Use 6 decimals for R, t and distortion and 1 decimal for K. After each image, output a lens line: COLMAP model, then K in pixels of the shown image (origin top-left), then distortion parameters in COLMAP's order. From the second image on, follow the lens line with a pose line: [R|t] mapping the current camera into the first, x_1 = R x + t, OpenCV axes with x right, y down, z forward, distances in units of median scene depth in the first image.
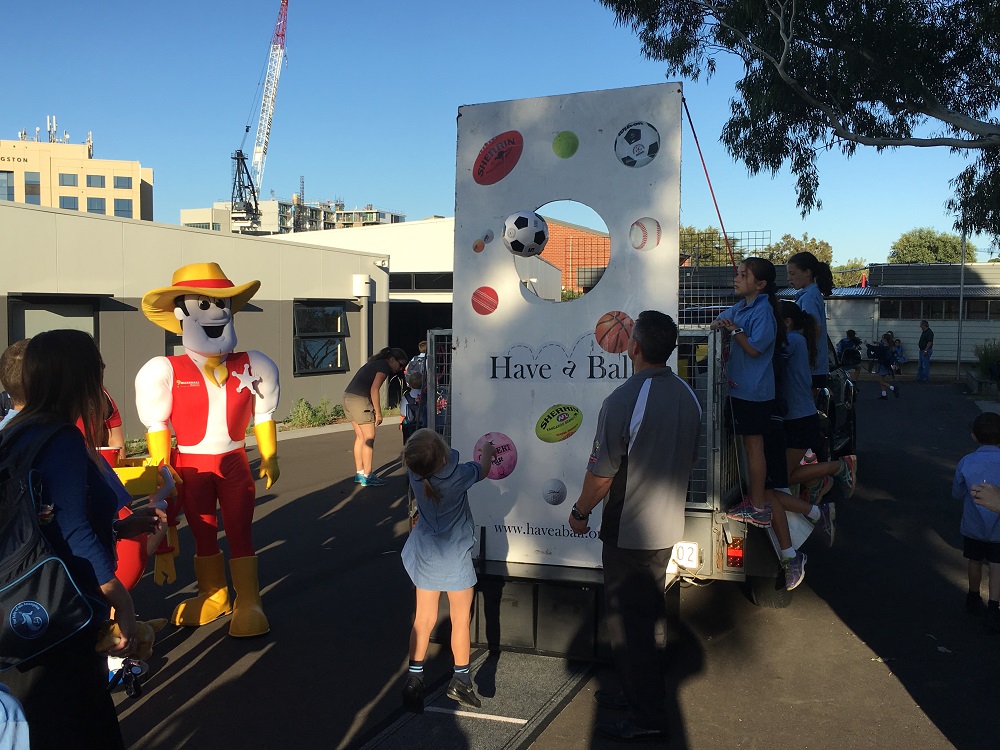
lens RADIAL K [[1033.9, 0, 496.9], [0, 1033.9, 386.1], [0, 0, 1]] dist [0.038657, 0.000000]
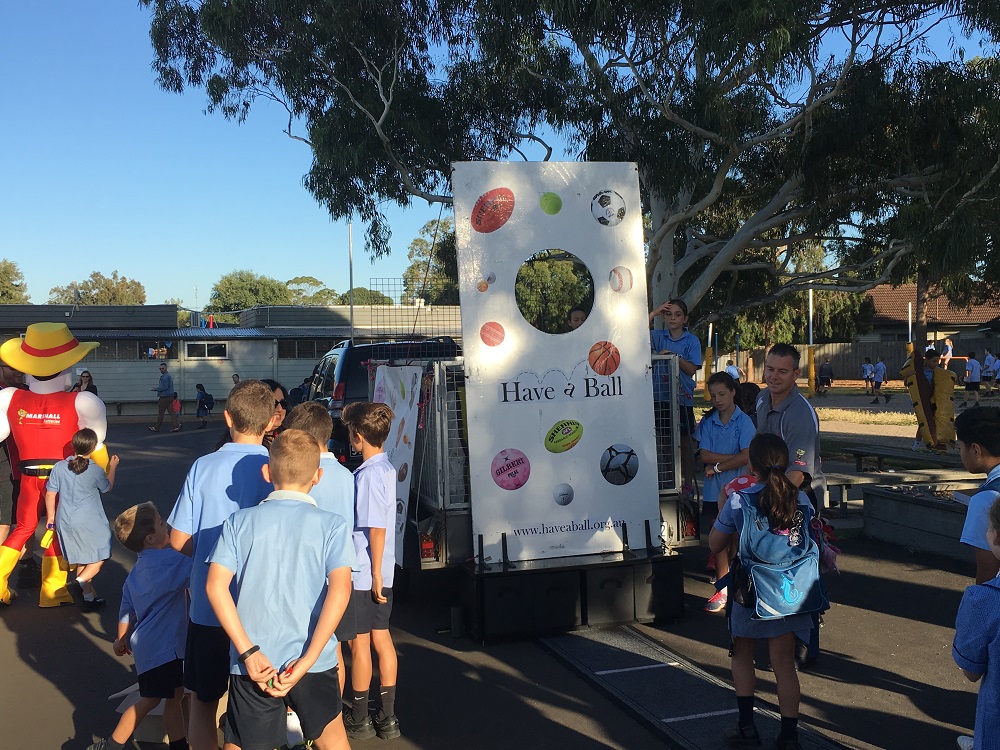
lens RADIAL K [[1106.6, 0, 500.4], [0, 1106.6, 392.2], [0, 0, 1]] dist [0.026414, 0.000000]
pose [[0.788307, -0.040041, 0.613978, -0.318042], [0.063574, 0.997840, -0.016550, 0.000783], [-0.611989, 0.052080, 0.789150, 0.015491]]
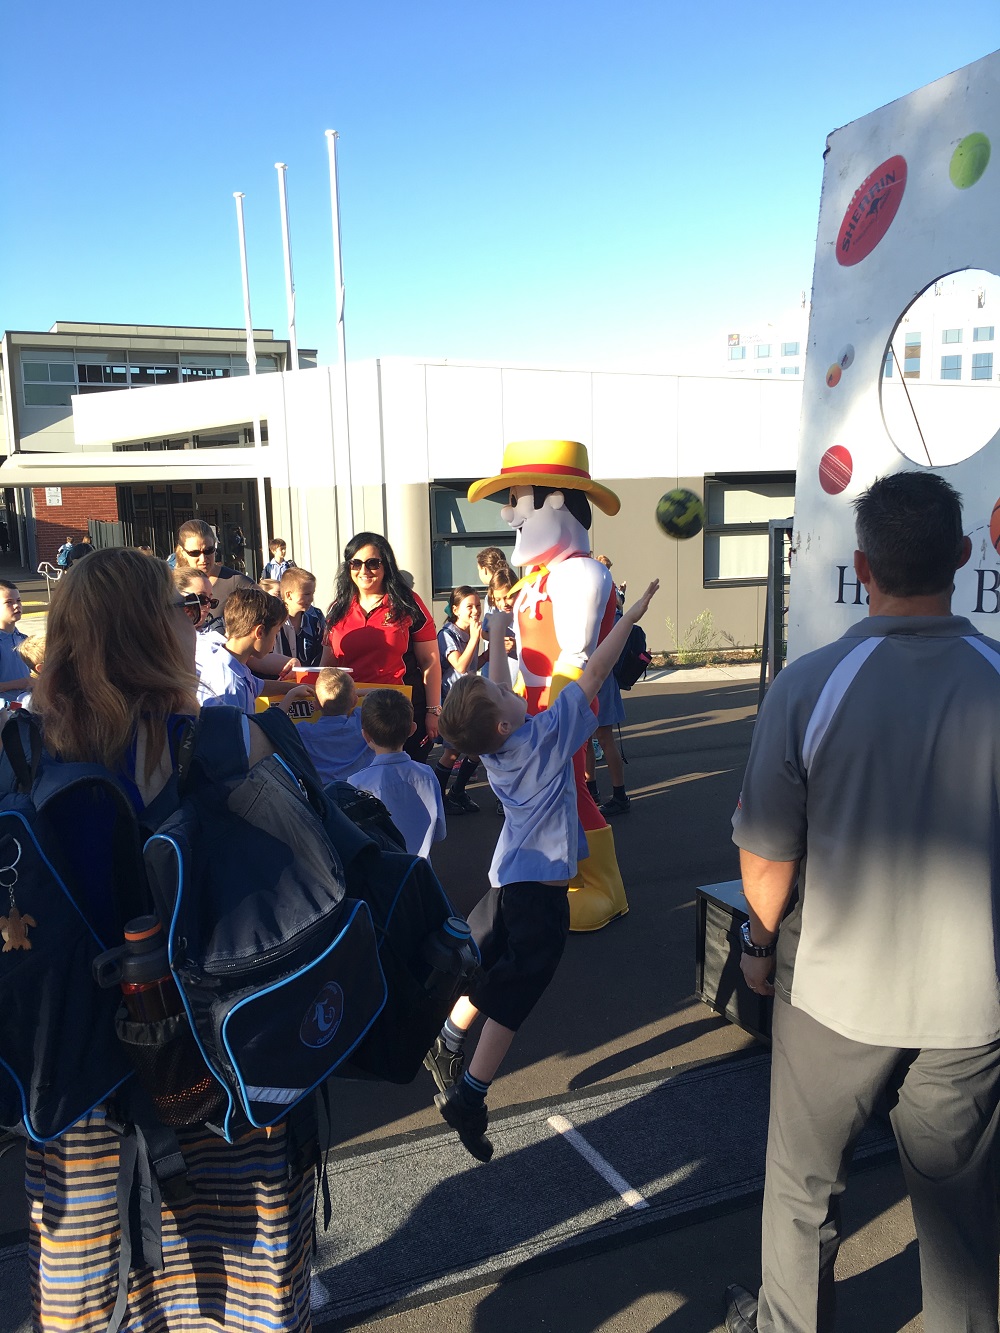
lens RADIAL K [[1132.0, 0, 507.0], [0, 1132.0, 653.9], [0, 0, 1]] dist [0.048407, -0.030374]
pose [[0.718846, 0.073571, -0.691266, 0.129405], [-0.020539, 0.996198, 0.084666, -0.012388], [0.694866, -0.046665, 0.717623, 0.169906]]
